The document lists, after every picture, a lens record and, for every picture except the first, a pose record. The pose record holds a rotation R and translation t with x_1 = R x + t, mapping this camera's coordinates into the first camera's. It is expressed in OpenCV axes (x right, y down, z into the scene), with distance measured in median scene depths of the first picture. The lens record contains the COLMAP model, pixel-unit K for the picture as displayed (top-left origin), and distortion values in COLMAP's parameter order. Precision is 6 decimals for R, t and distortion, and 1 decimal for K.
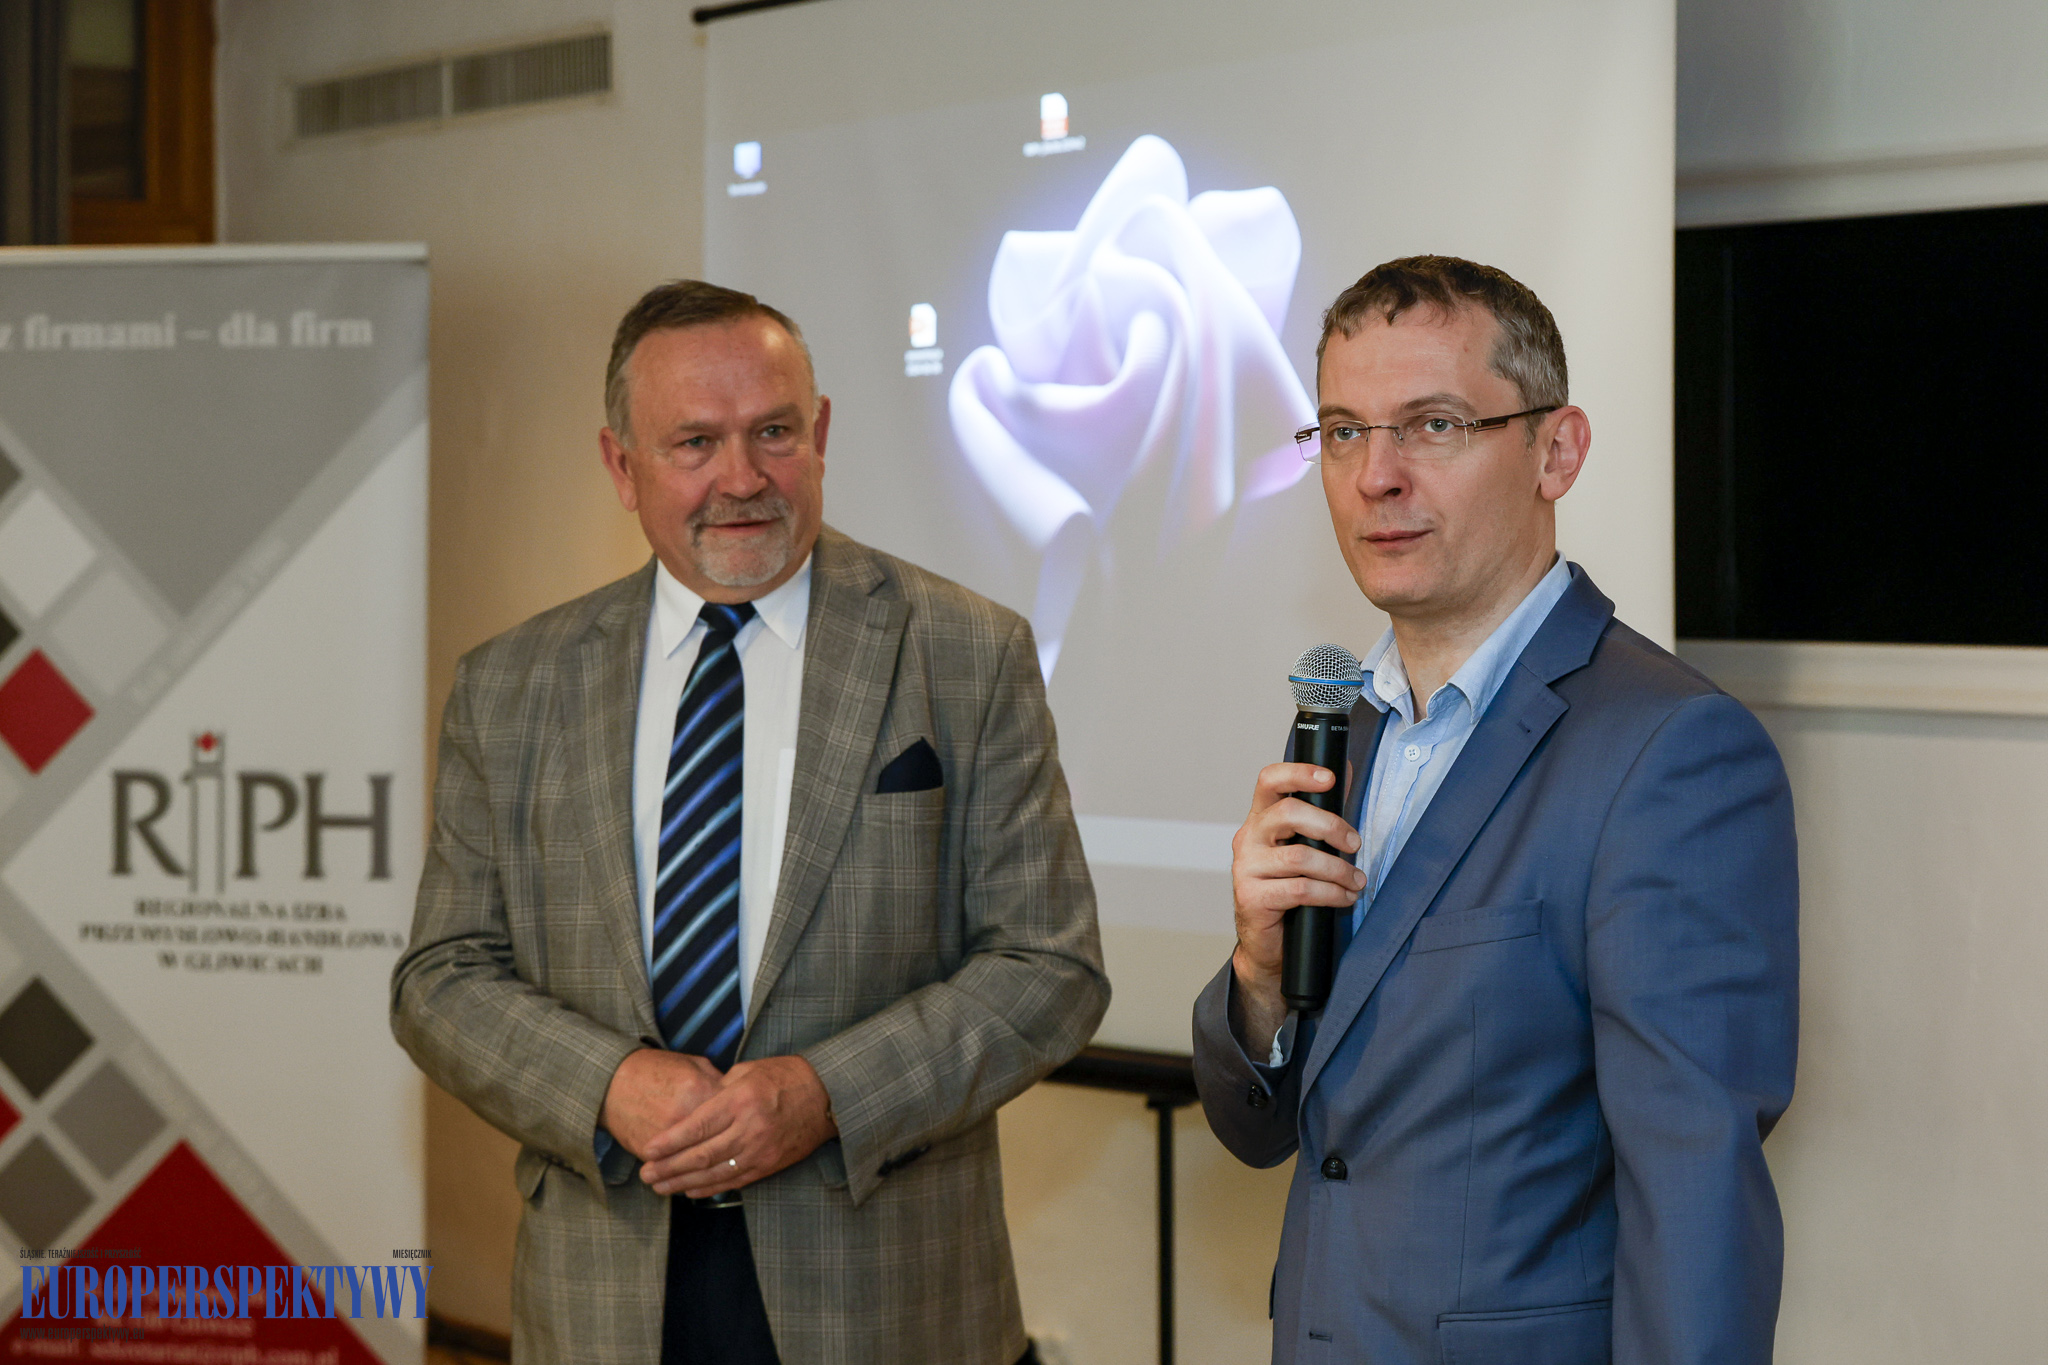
lens RADIAL K [[4378.4, 0, 1019.0], [0, 4378.4, 661.2], [0, 0, 1]] dist [-0.175633, 0.000000]
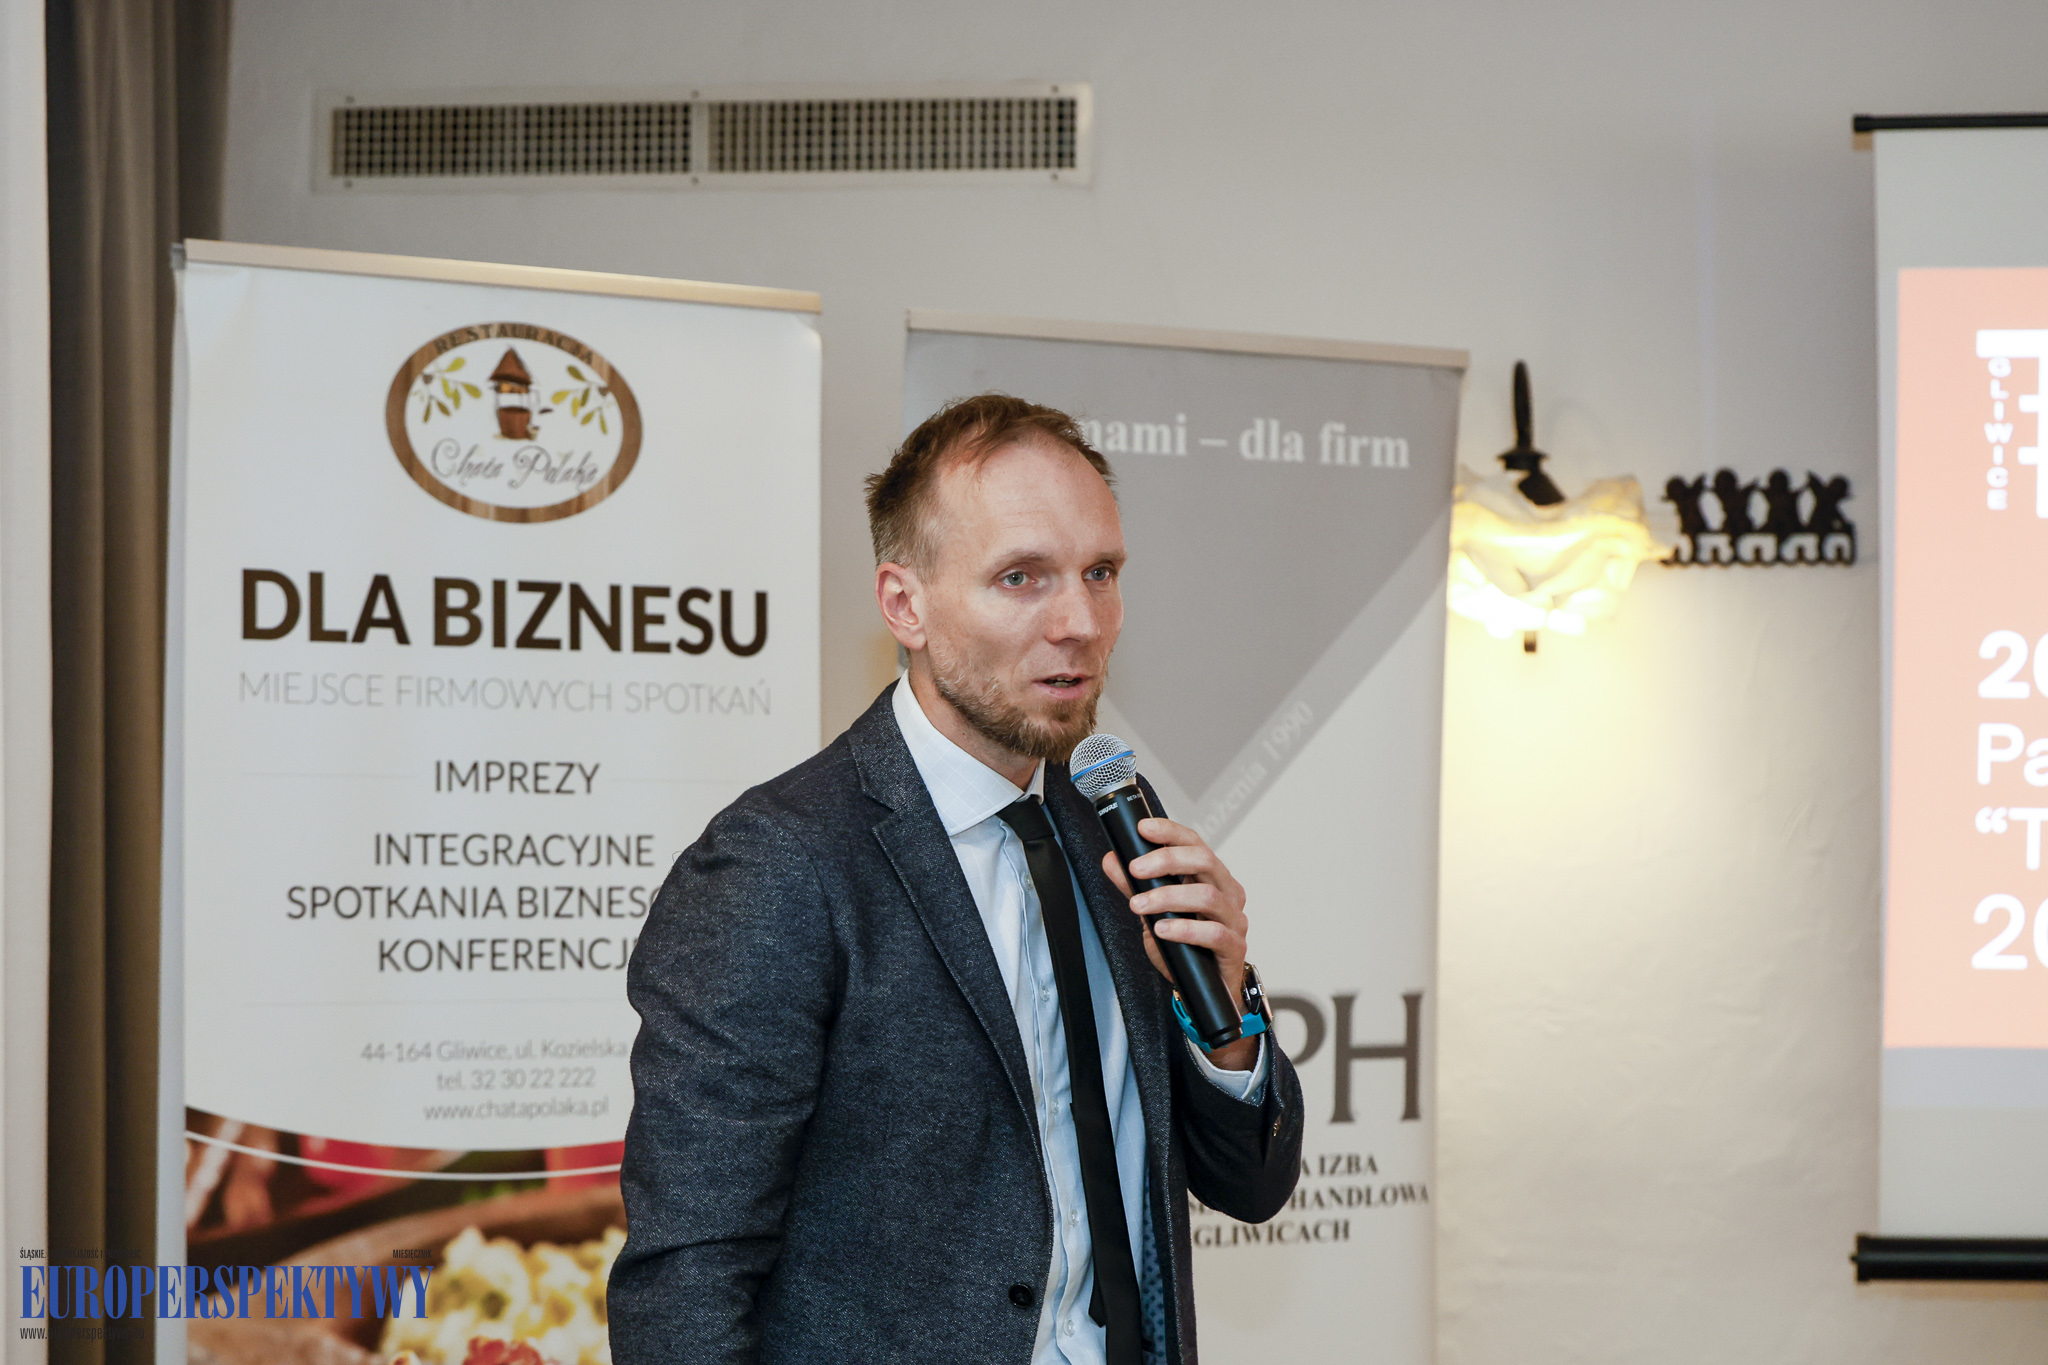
lens RADIAL K [[4378.4, 0, 1032.0], [0, 4378.4, 679.8], [0, 0, 1]] dist [-0.175633, 0.000000]
pose [[0.747724, 0.017272, 0.663785, -0.744679], [0.001462, 0.999616, -0.027657, -0.010104], [-0.664008, 0.021650, 0.747412, 0.430205]]
